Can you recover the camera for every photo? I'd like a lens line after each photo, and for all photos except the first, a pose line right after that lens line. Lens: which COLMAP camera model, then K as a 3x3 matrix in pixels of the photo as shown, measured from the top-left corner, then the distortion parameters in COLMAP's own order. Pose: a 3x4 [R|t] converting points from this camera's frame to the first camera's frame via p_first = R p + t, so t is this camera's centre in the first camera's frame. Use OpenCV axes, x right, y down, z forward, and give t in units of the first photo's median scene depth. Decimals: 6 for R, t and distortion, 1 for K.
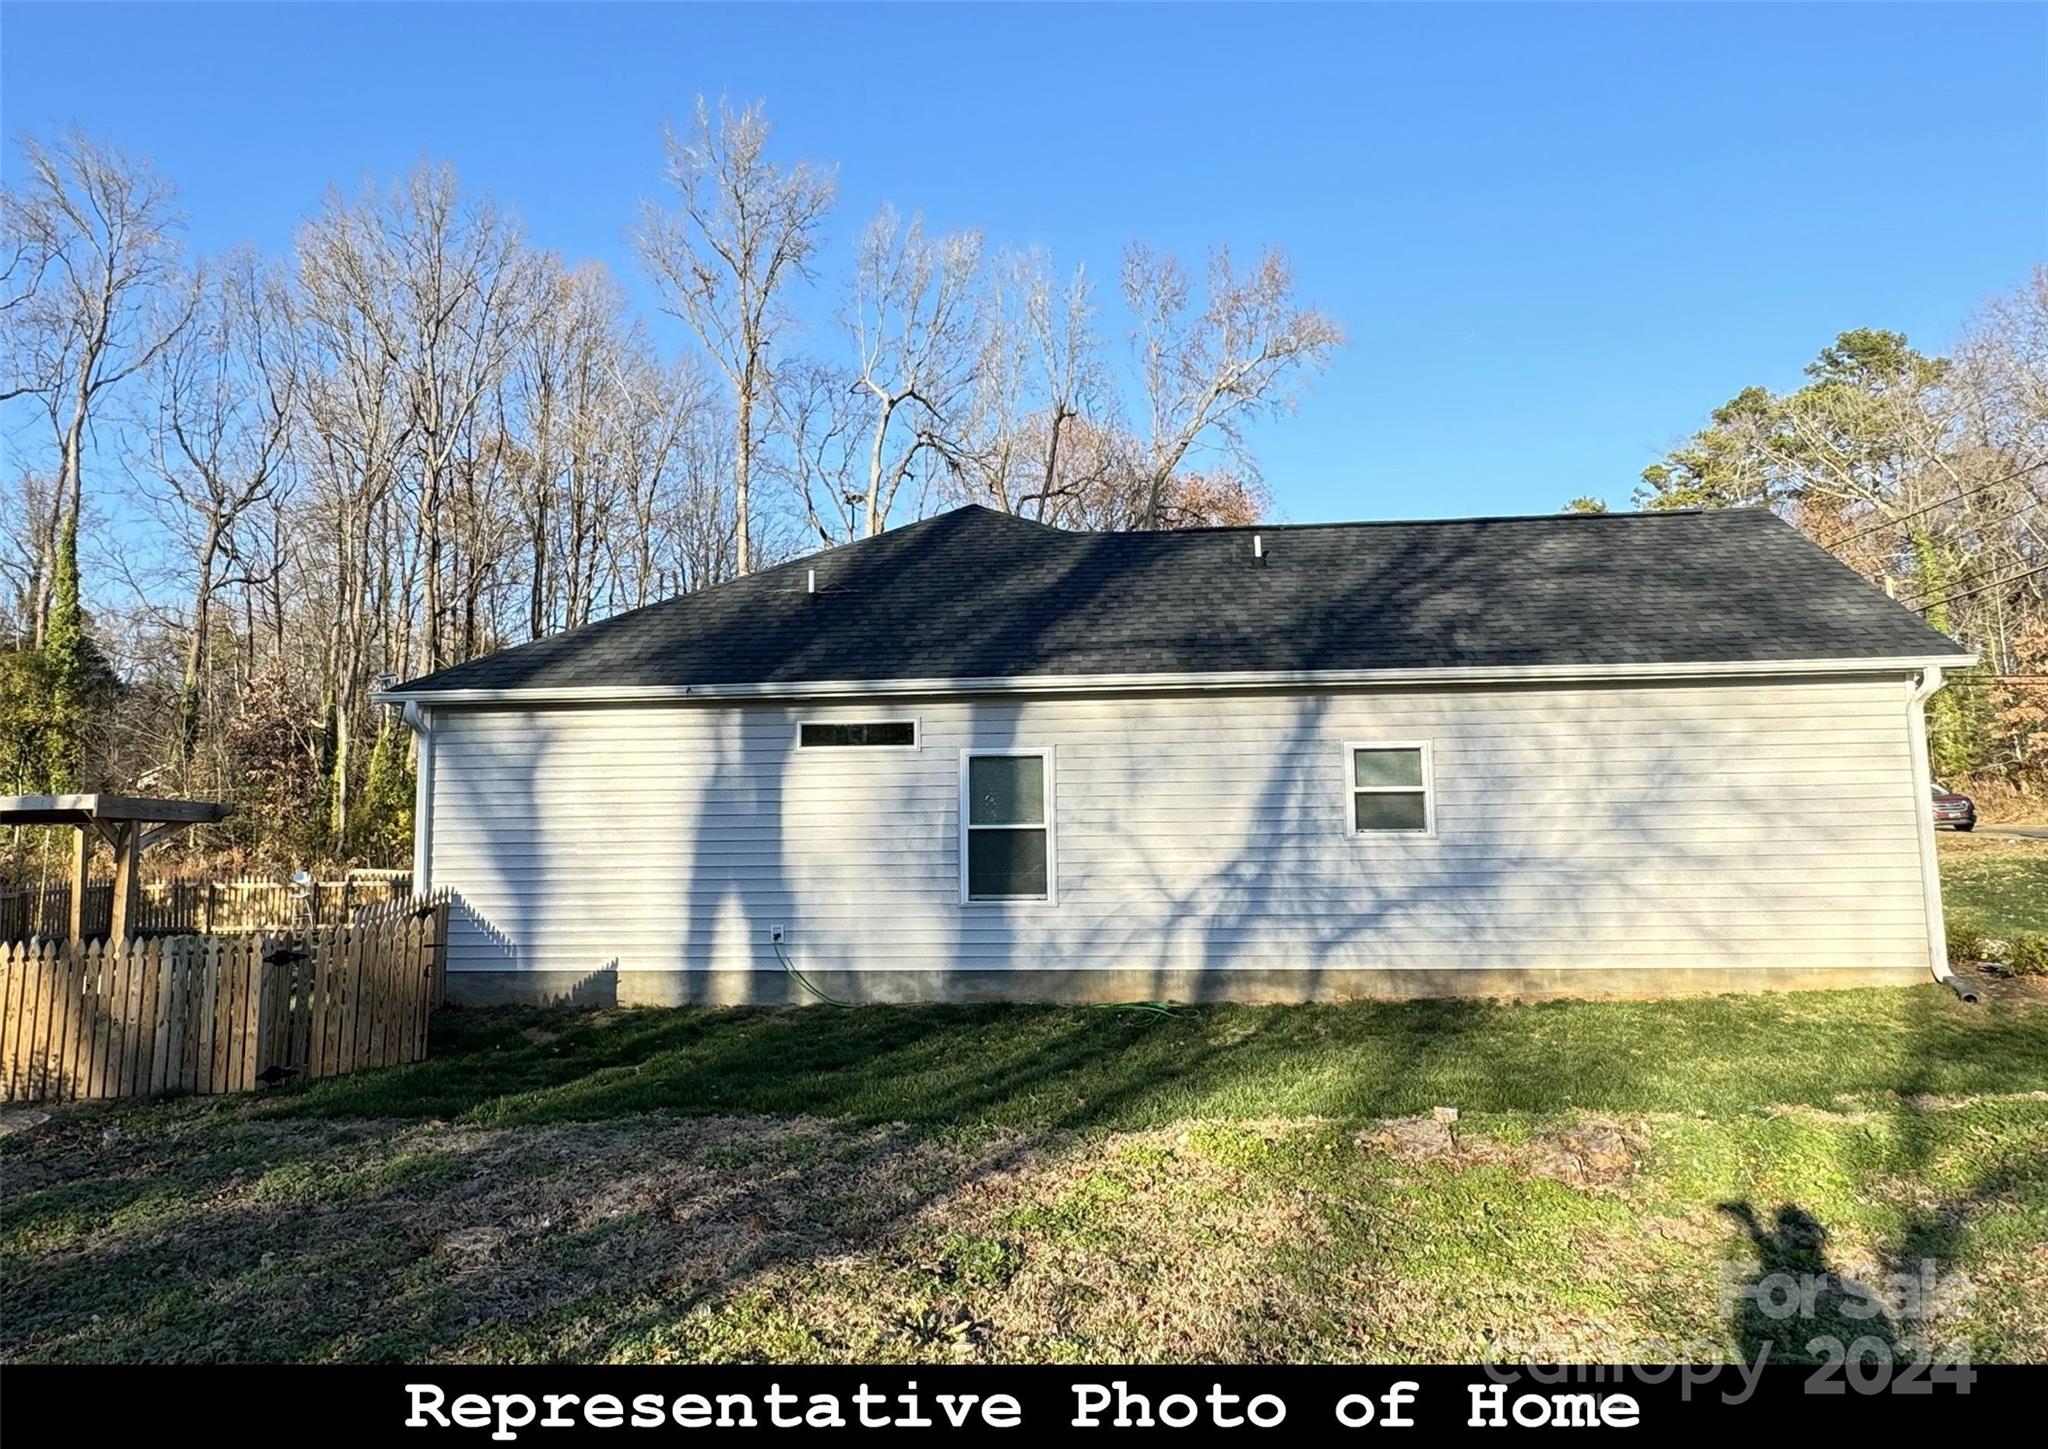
lens RADIAL K [[1343.0, 0, 1023.5], [0, 1343.0, 617.0], [0, 0, 1]] dist [-0.014769, -0.001296]
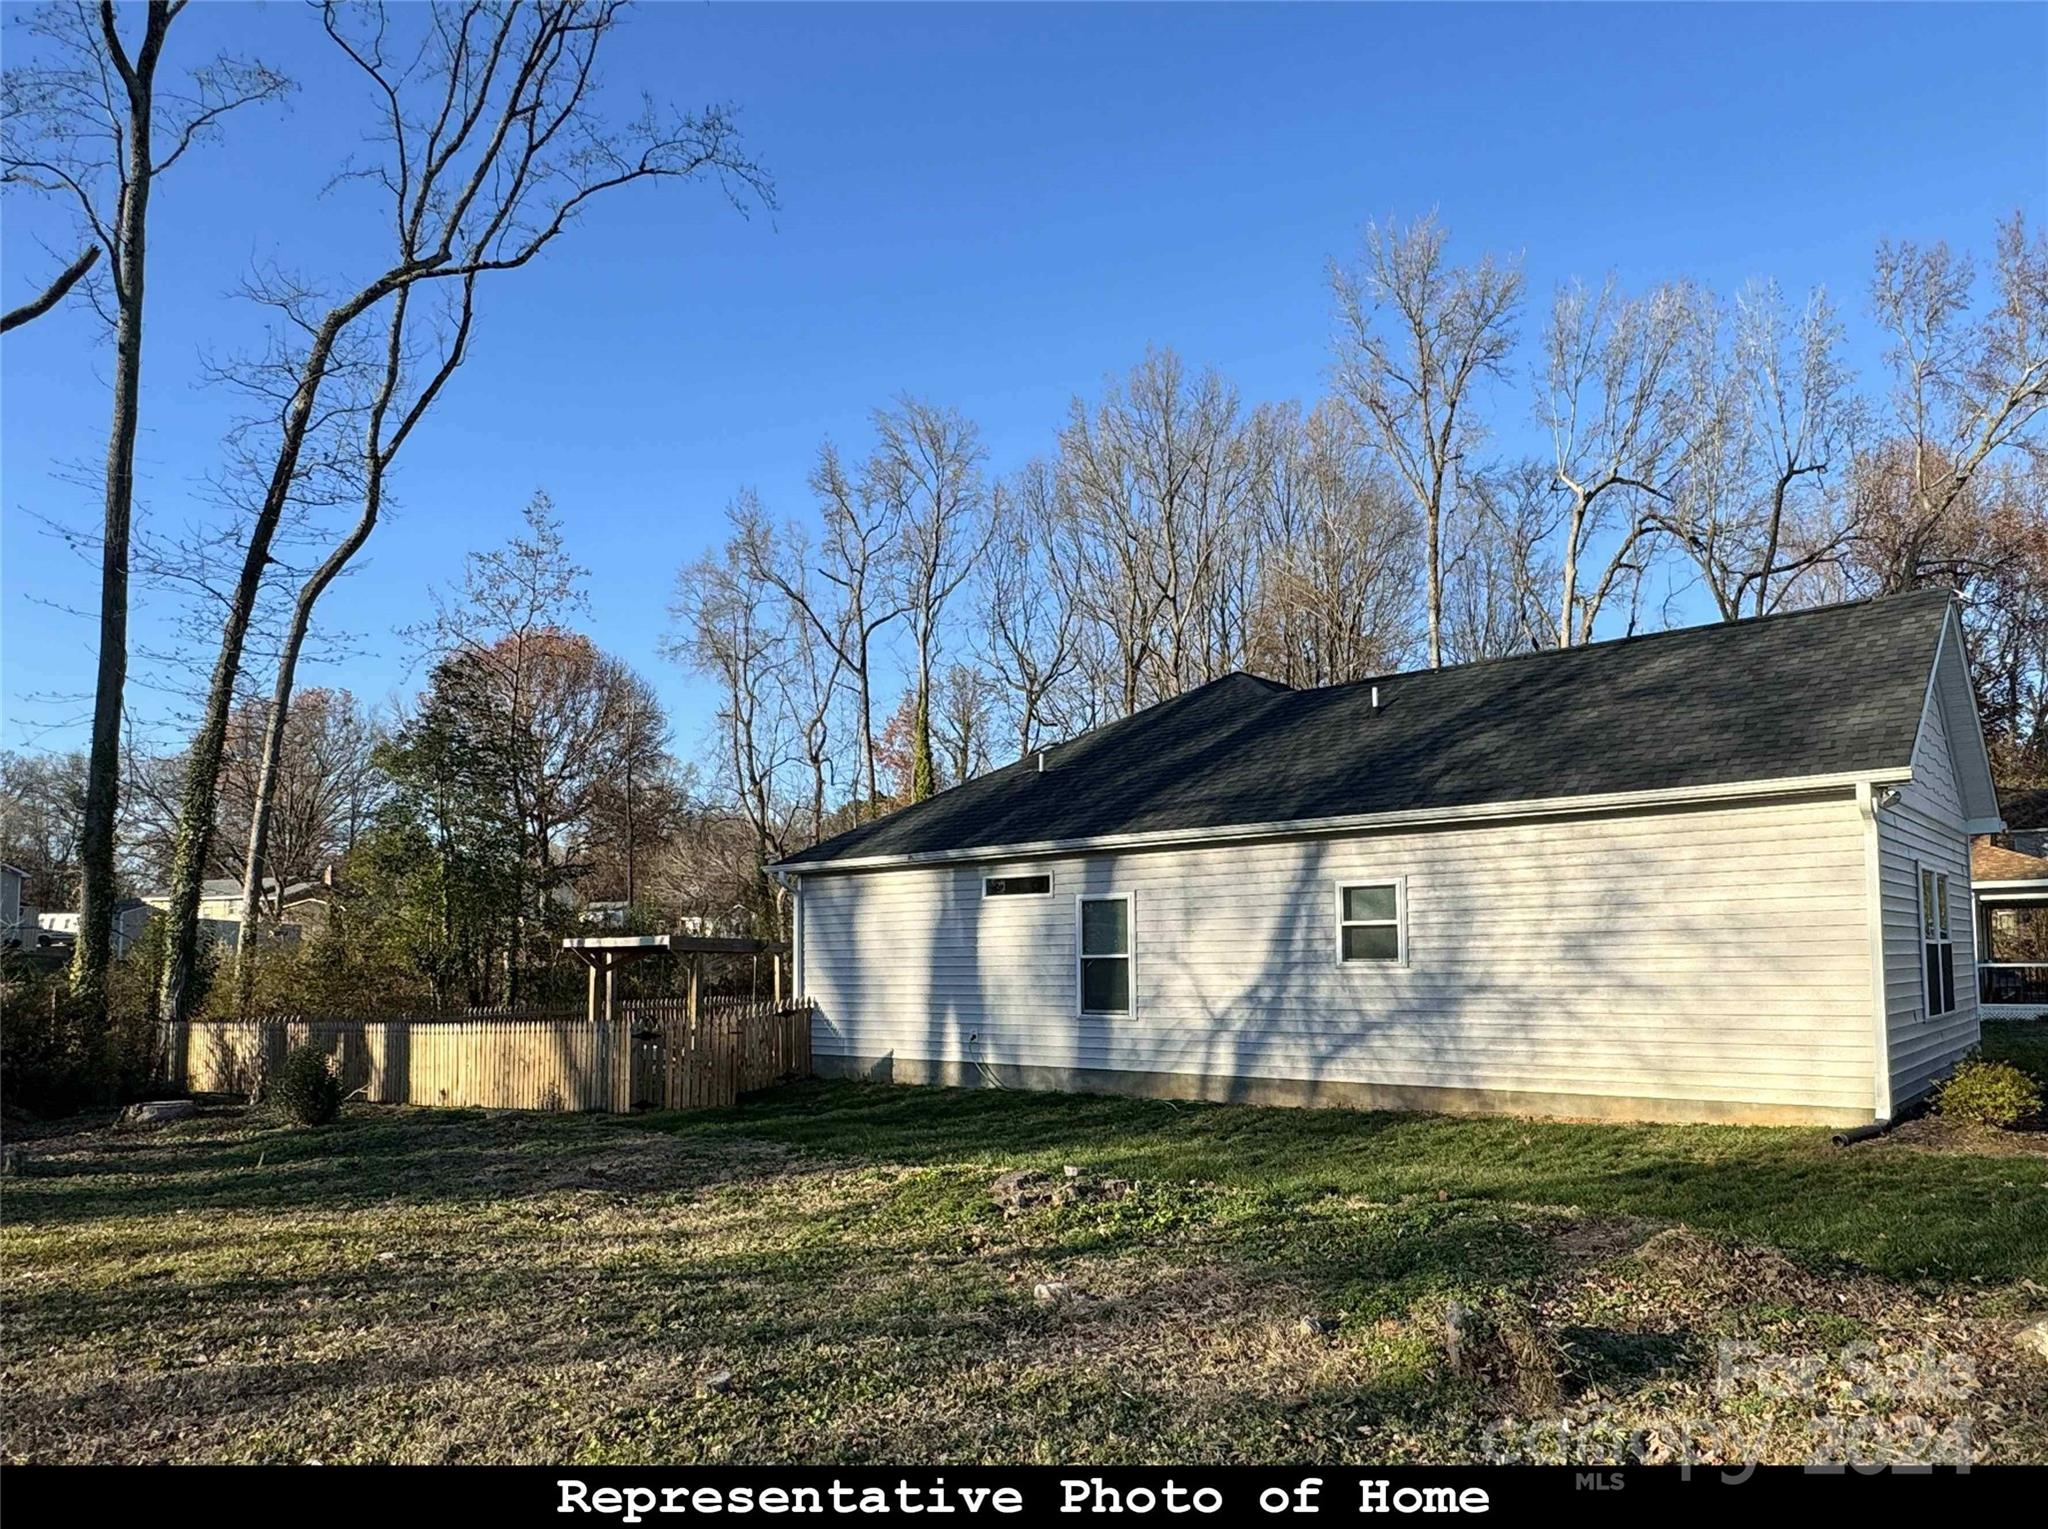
lens RADIAL K [[1385.1, 0, 1024.0], [0, 1385.1, 764.5], [0, 0, 1]] dist [-0.031579, -0.000044]
pose [[0.808125, -0.080336, -0.583507, 0.713883], [0.094113, 0.995539, -0.006723, -0.021137], [0.581444, -0.049482, 0.812080, -0.088938]]
